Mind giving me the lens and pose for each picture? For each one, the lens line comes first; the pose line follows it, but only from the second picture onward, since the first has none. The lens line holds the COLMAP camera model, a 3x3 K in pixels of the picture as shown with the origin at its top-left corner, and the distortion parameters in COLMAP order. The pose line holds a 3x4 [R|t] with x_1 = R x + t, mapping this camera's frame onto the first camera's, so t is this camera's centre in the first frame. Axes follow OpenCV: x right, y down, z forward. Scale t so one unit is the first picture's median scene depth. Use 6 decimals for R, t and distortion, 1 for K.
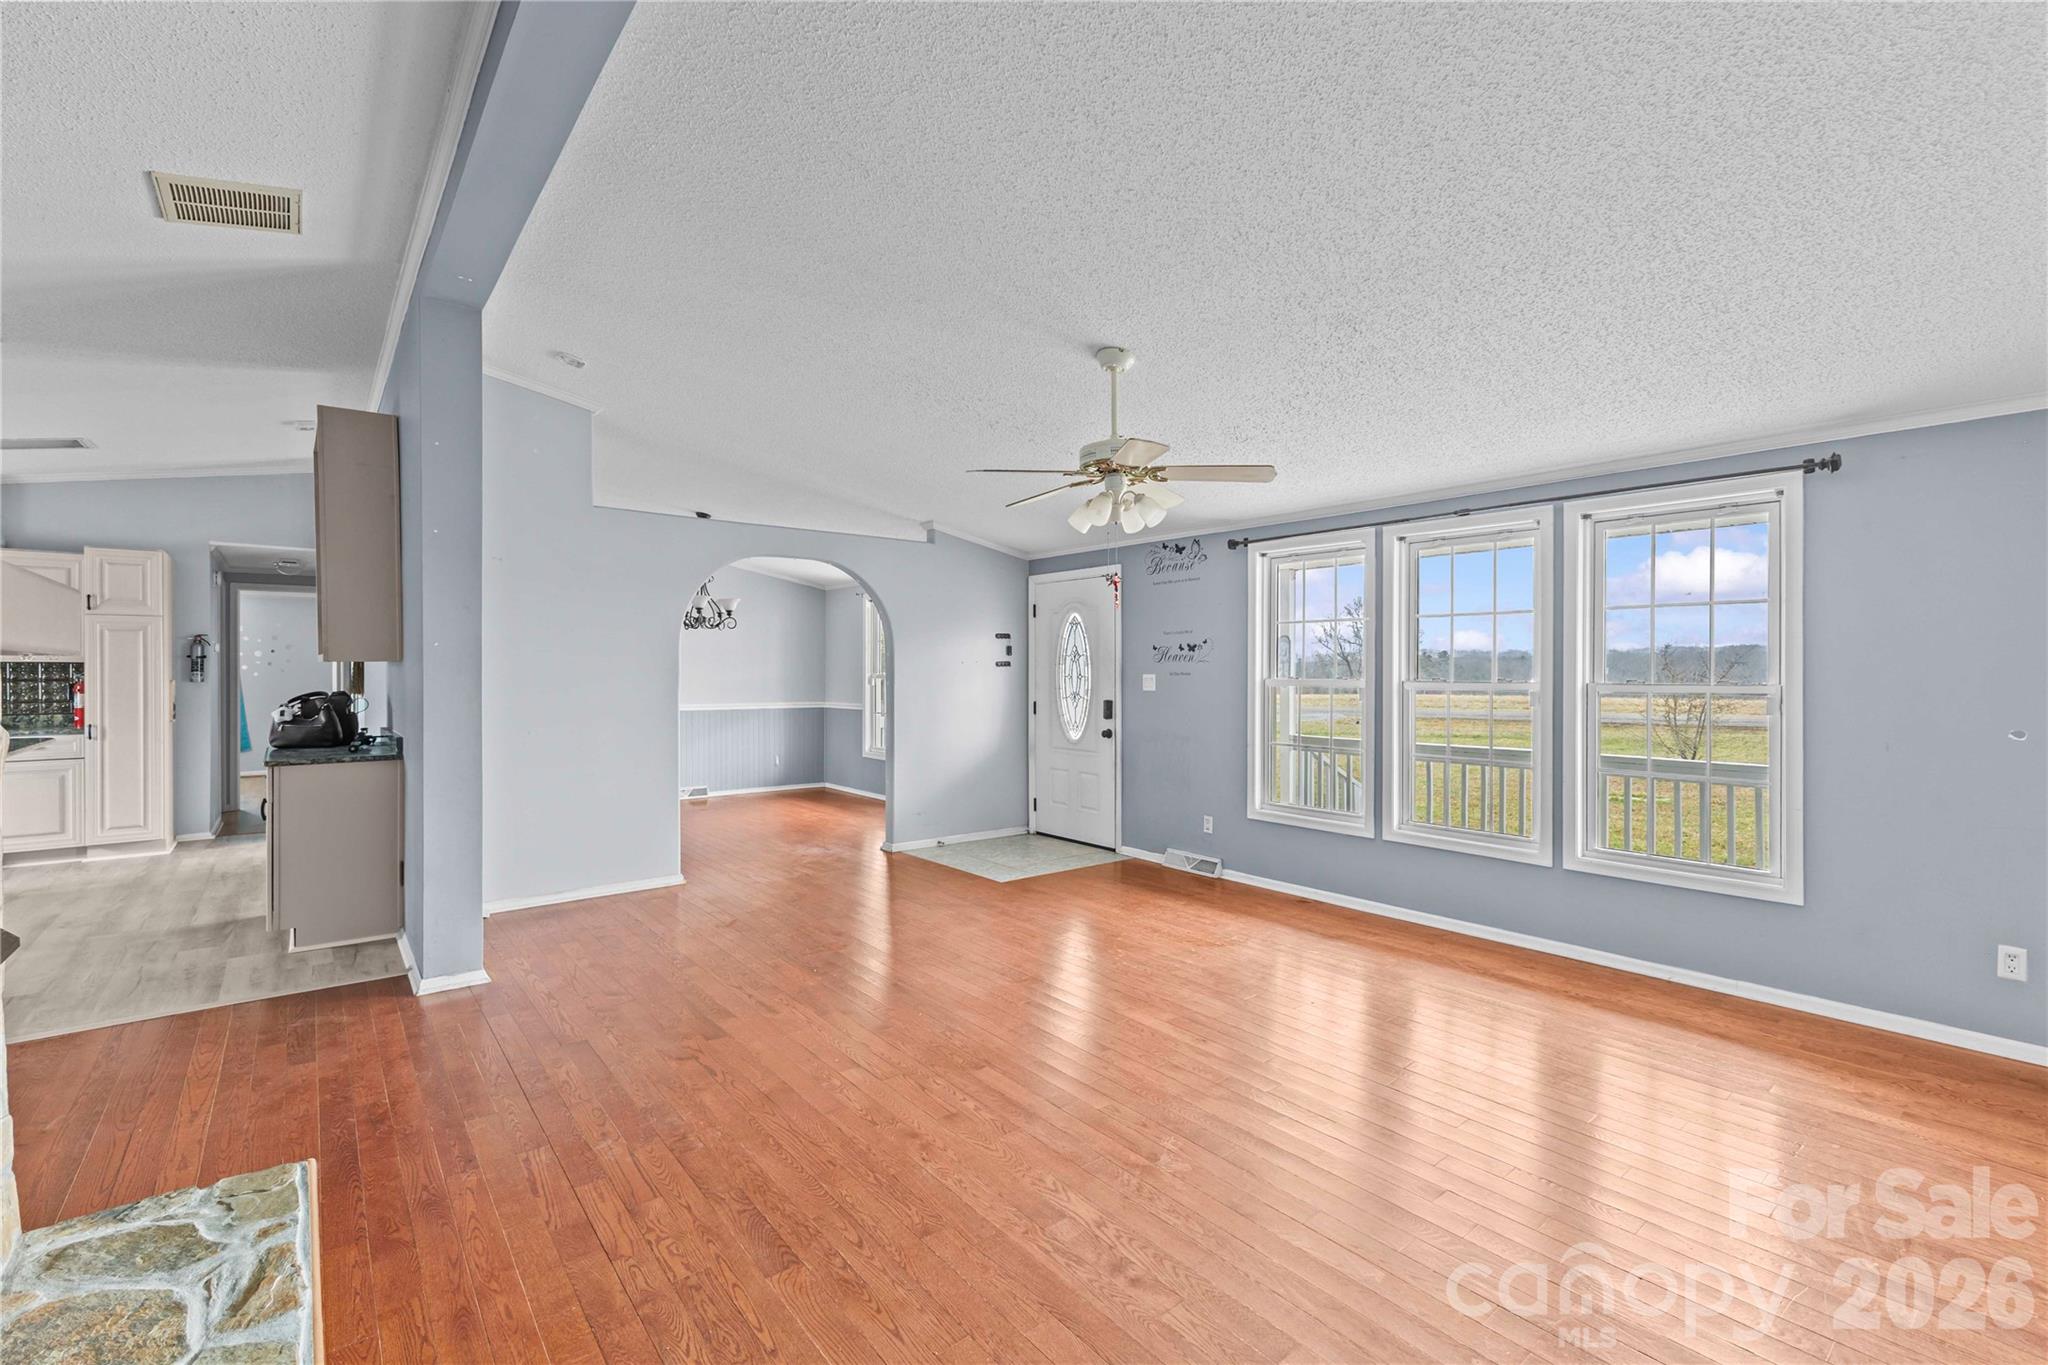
lens RADIAL K [[883.3, 0, 1032.3], [0, 883.3, 669.0], [0, 0, 1]] dist [0.012031, -0.003074]
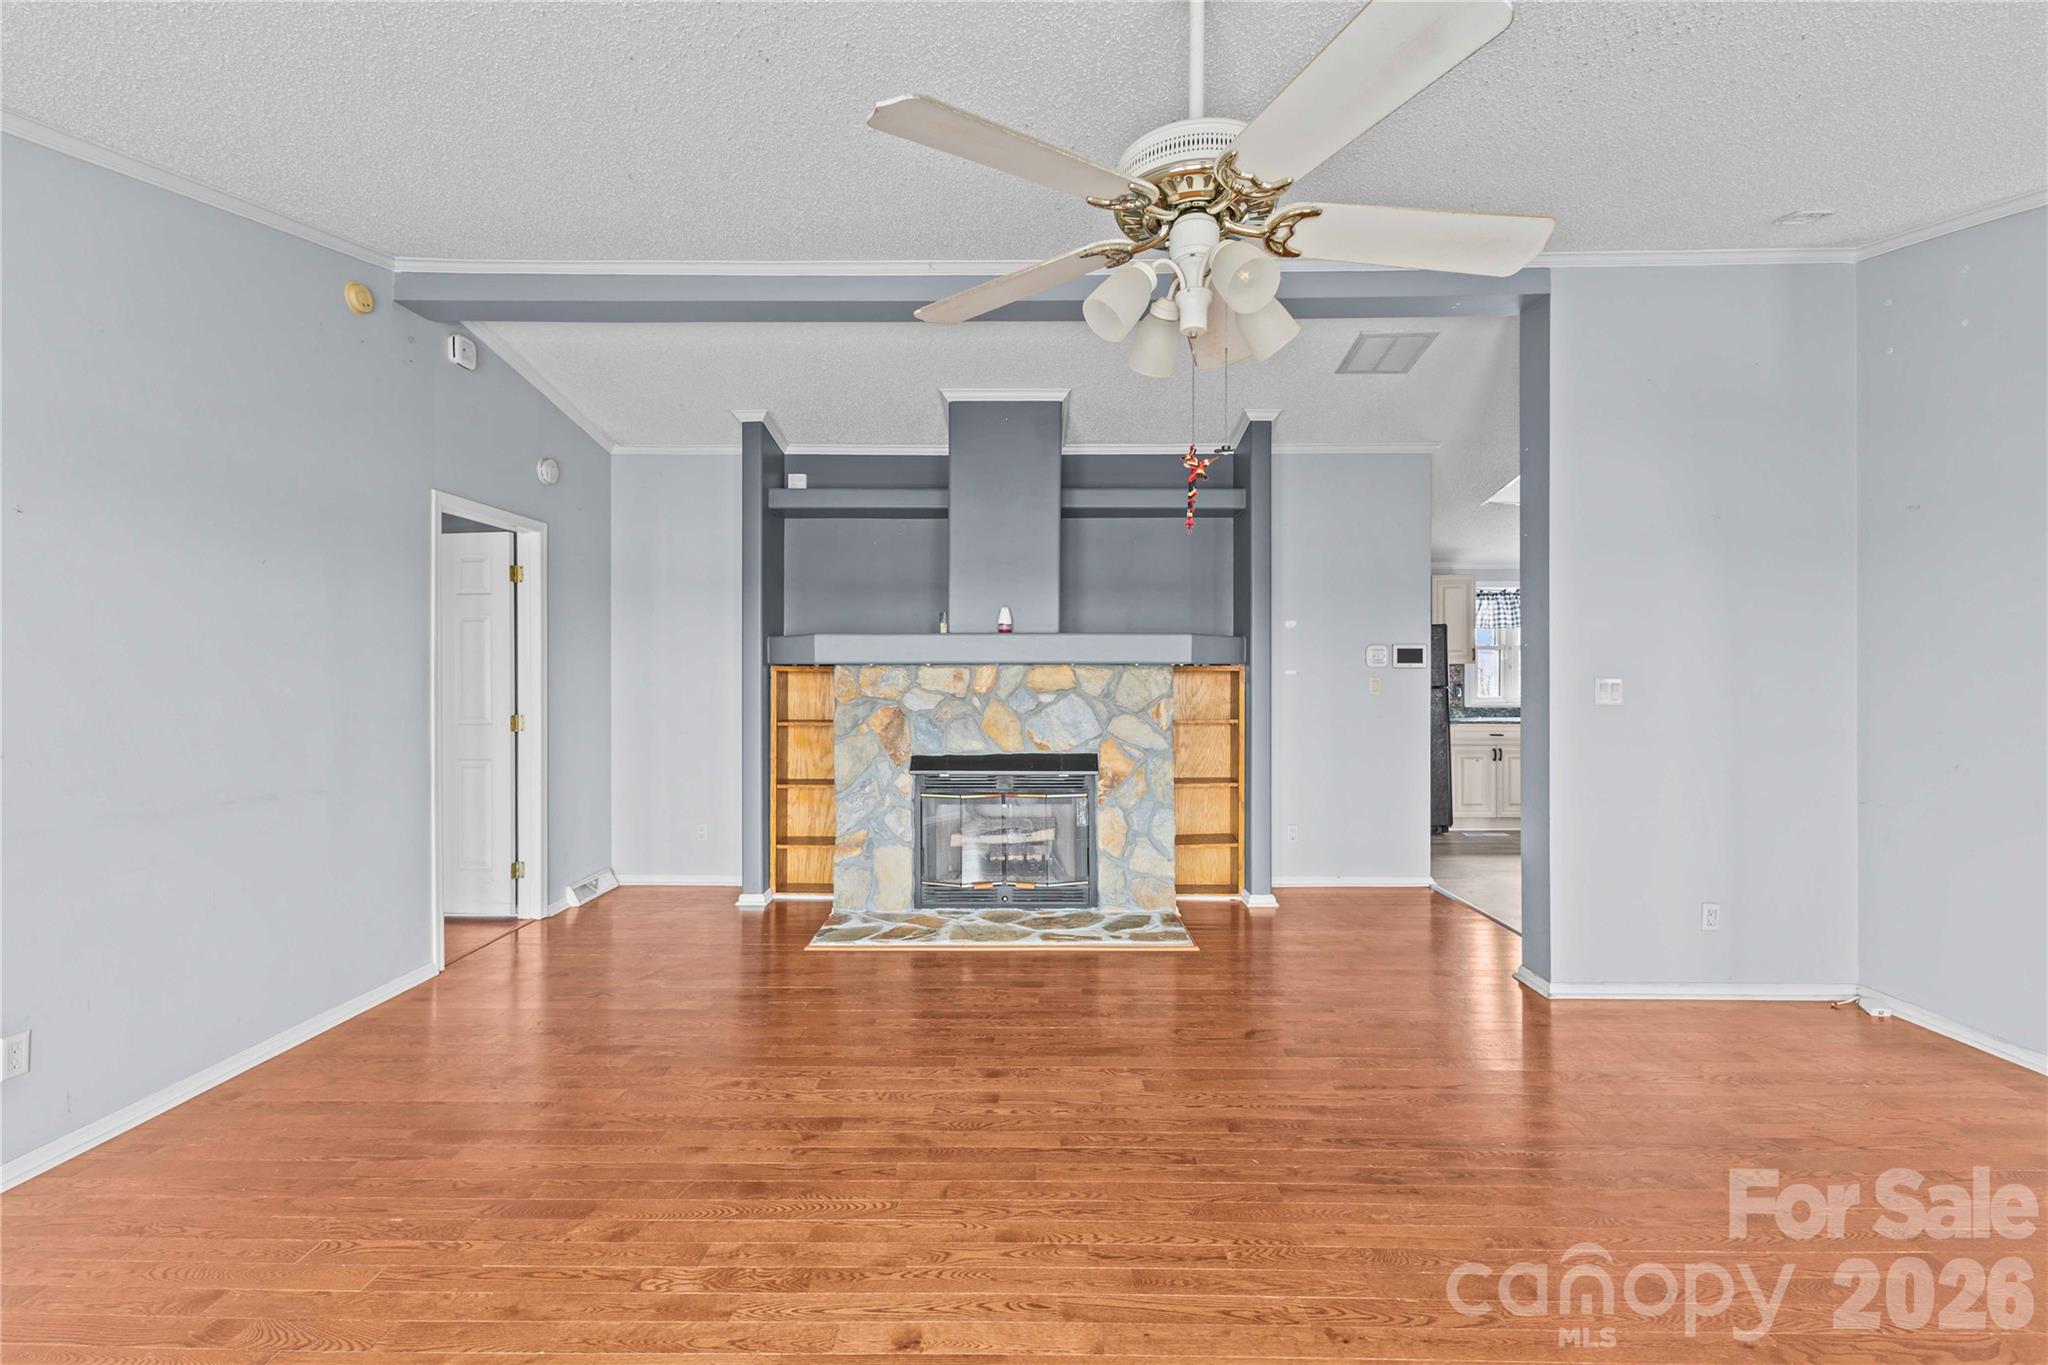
lens RADIAL K [[883.3, 0, 1023.3], [0, 883.3, 673.6], [0, 0, 1]] dist [0.012031, -0.003074]
pose [[-0.652472, 0.000177, -0.757813, 0.270027], [0.001298, 0.999999, -0.000885, 0.002479], [0.757812, -0.001561, -0.652471, 0.680348]]
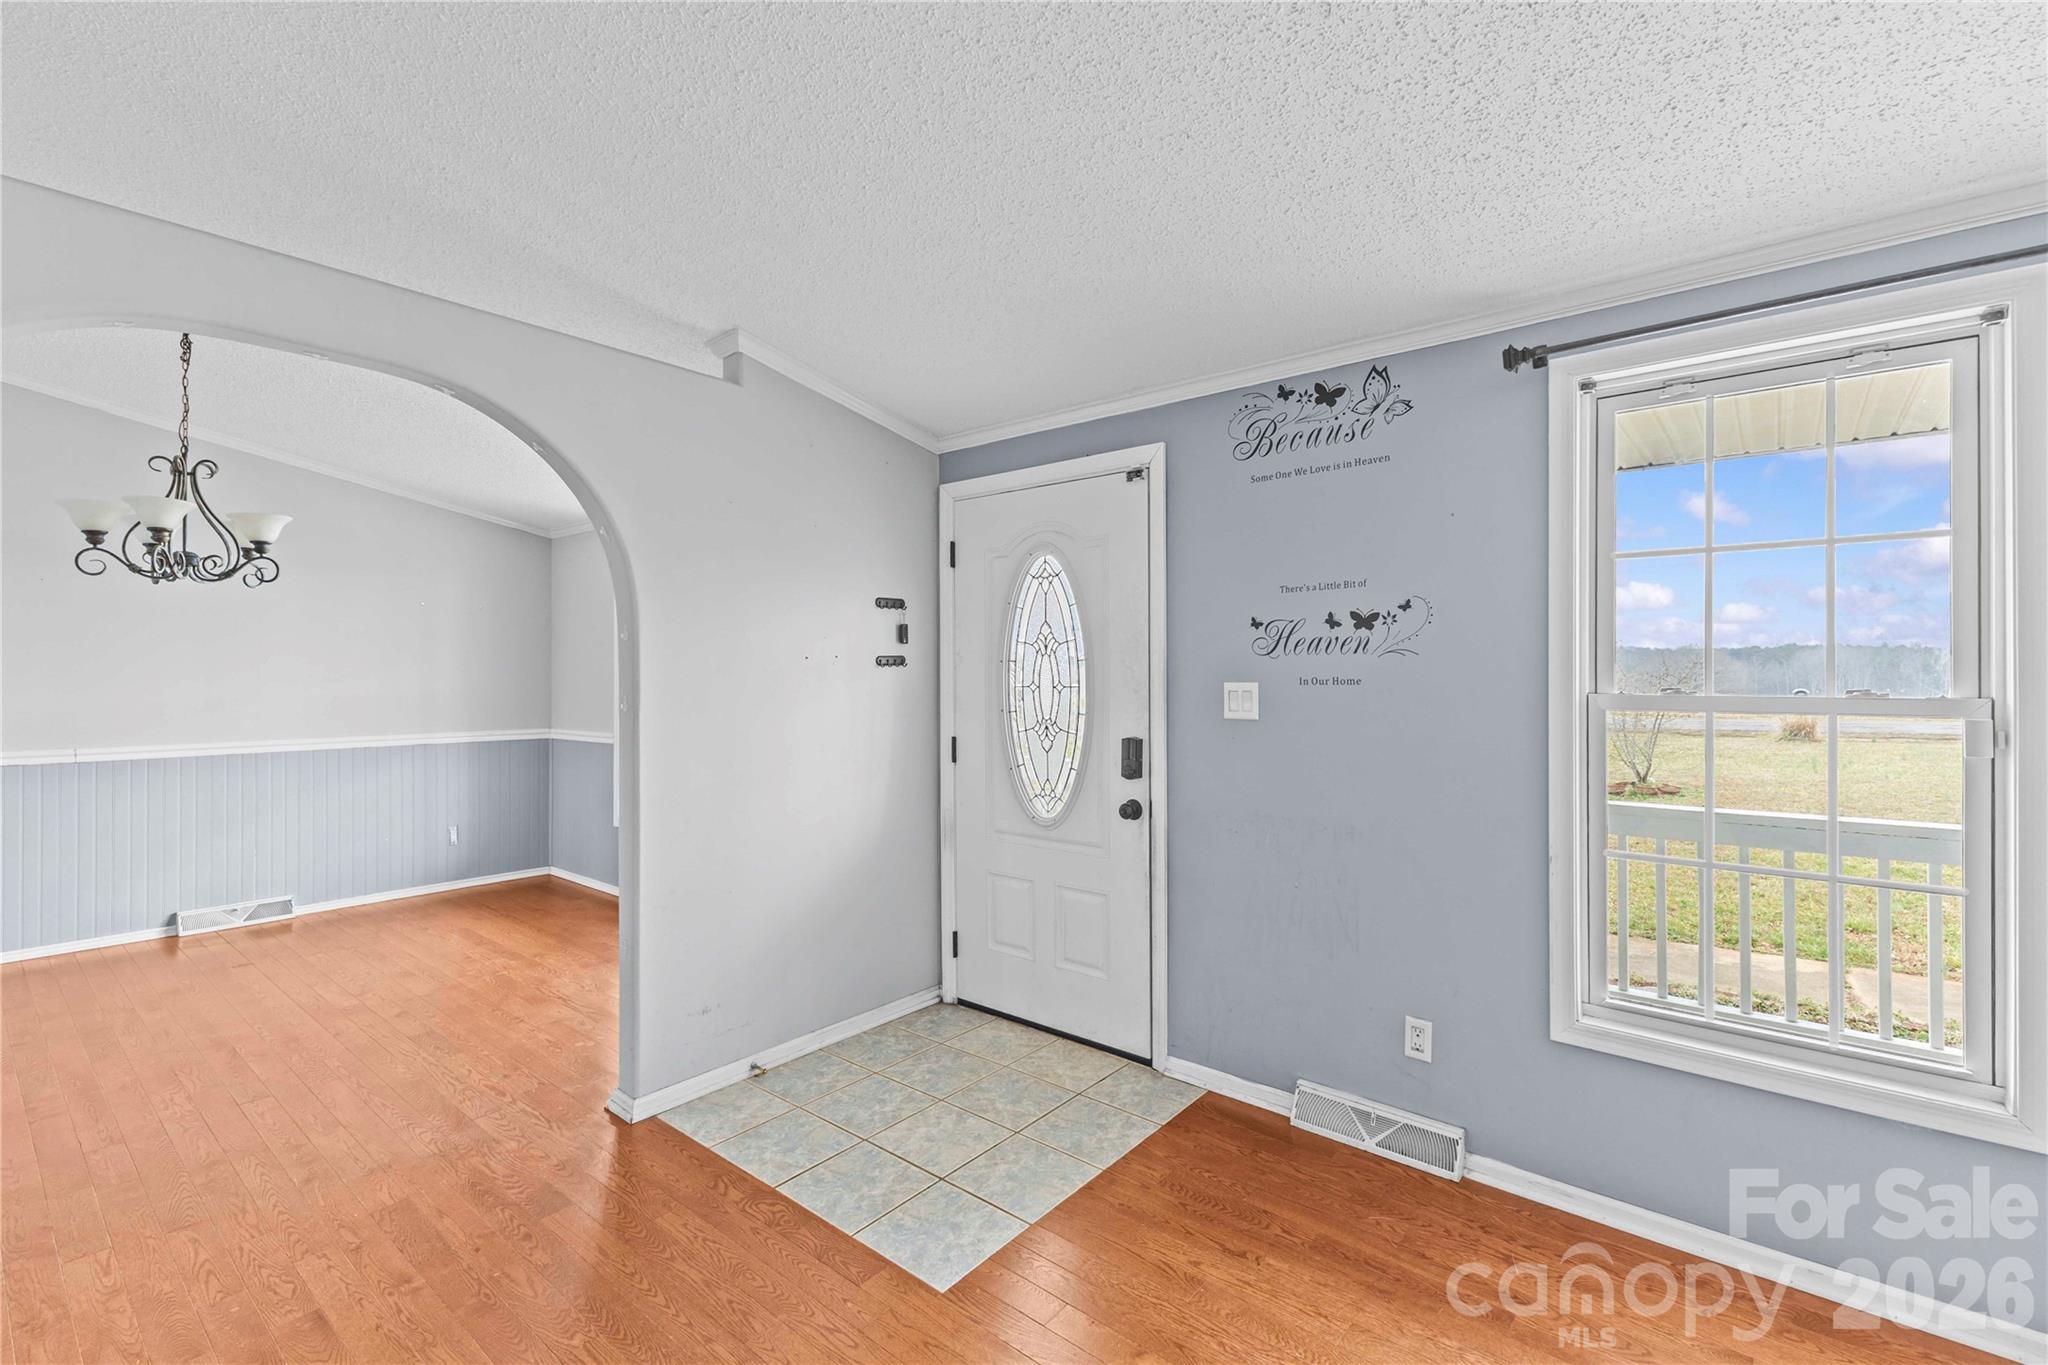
lens RADIAL K [[883.3, 0, 1029.4], [0, 883.3, 672.9], [0, 0, 1]] dist [0.012031, -0.003074]
pose [[0.980847, -0.001776, 0.194770, -0.056854], [0.001676, 0.999998, 0.000679, 0.000728], [-0.194770, -0.000339, 0.980849, 0.546758]]
